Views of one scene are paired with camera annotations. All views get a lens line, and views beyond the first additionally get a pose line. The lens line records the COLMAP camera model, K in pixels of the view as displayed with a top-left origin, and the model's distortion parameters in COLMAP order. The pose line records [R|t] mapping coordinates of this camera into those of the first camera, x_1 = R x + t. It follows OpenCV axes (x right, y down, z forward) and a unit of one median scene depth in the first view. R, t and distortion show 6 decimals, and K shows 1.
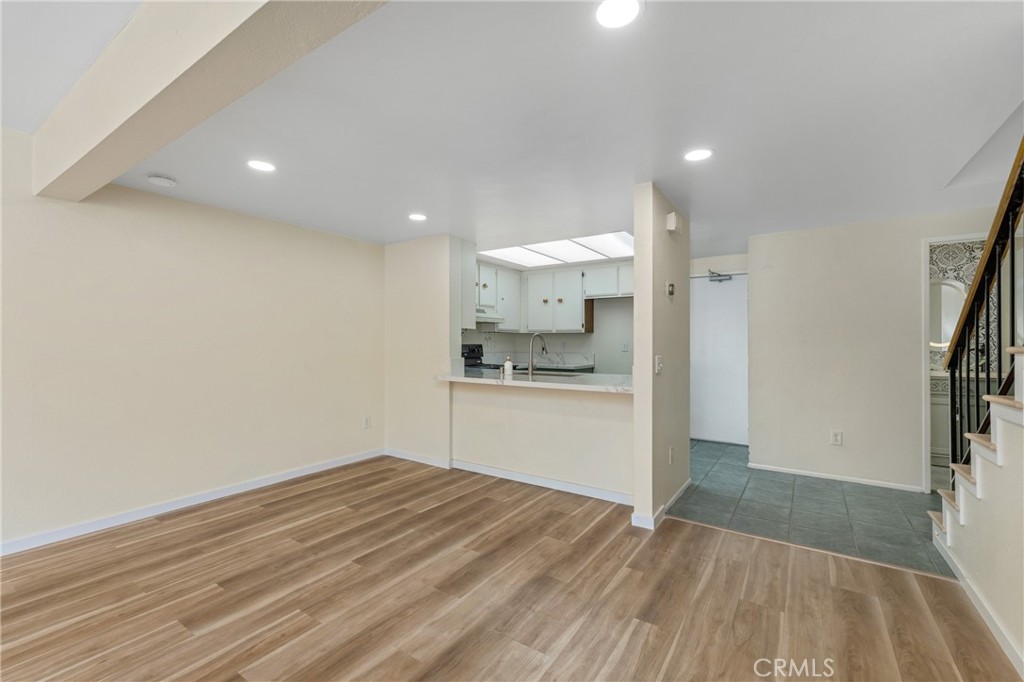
lens RADIAL K [[437.0, 0, 509.8], [0, 437.0, 336.4], [0, 0, 1]] dist [0.000722, -0.000086]
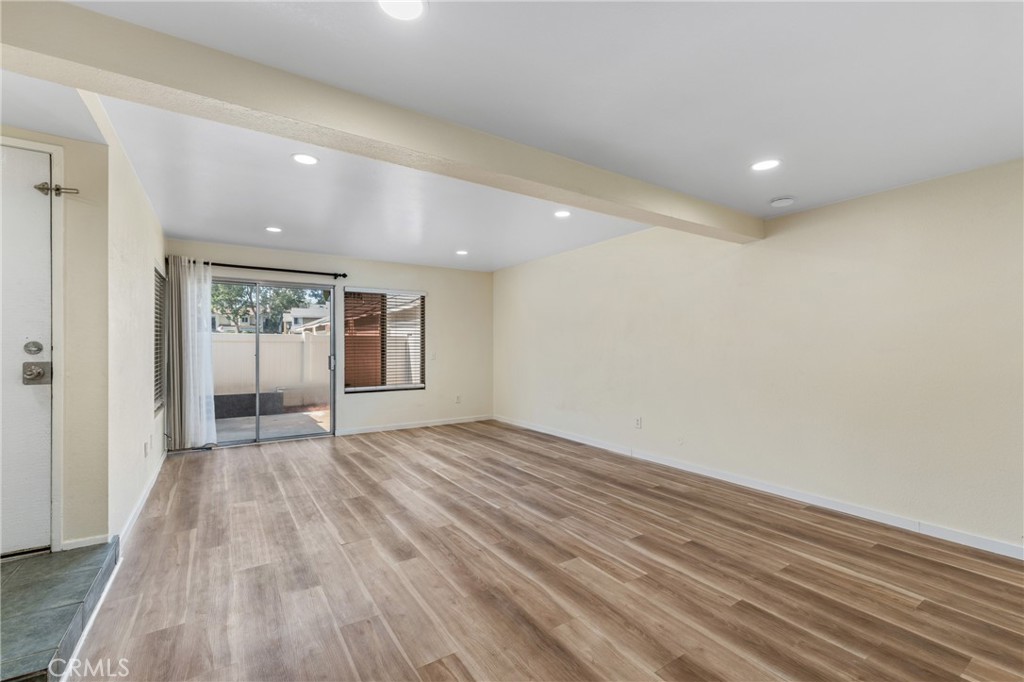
lens RADIAL K [[437.0, 0, 509.1], [0, 437.0, 345.0], [0, 0, 1]] dist [0.000722, -0.000086]
pose [[-0.377047, 0.000300, -0.926194, 0.546943], [0.010676, 0.999935, -0.004022, 0.012568], [0.926133, -0.011404, -0.377026, 0.823414]]
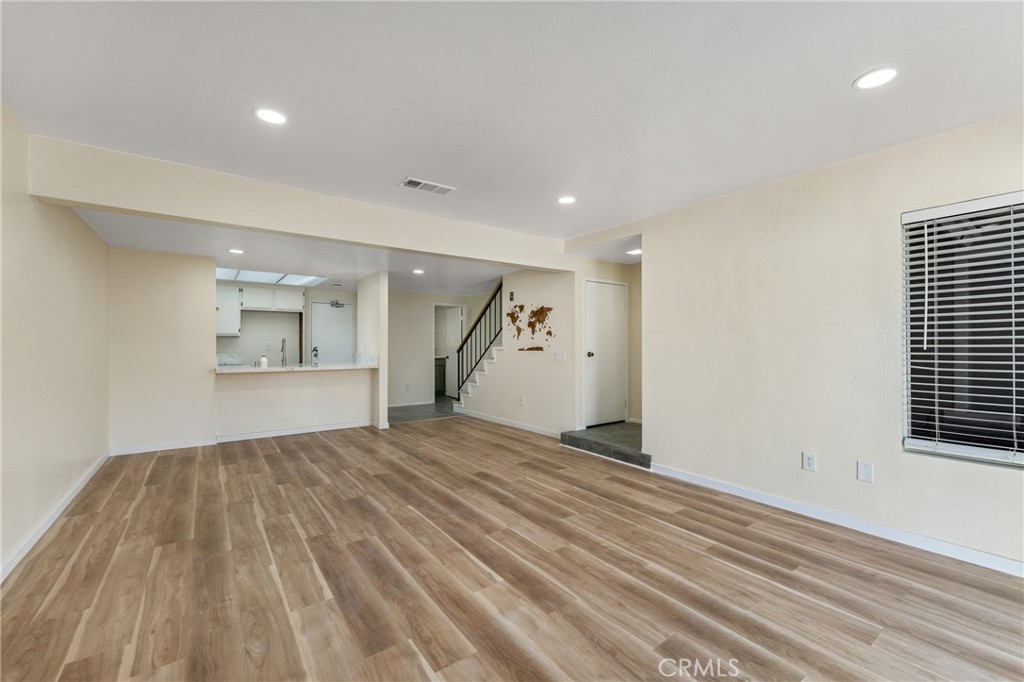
lens RADIAL K [[430.2, 0, 510.9], [0, 430.2, 343.8], [0, 0, 1]] dist [-0.000845, -0.000319]
pose [[0.335846, 0.000258, 0.941917, -1.605229], [-0.009984, 0.999945, 0.003286, 0.002700], [-0.941864, -0.010507, 0.335830, -0.334944]]
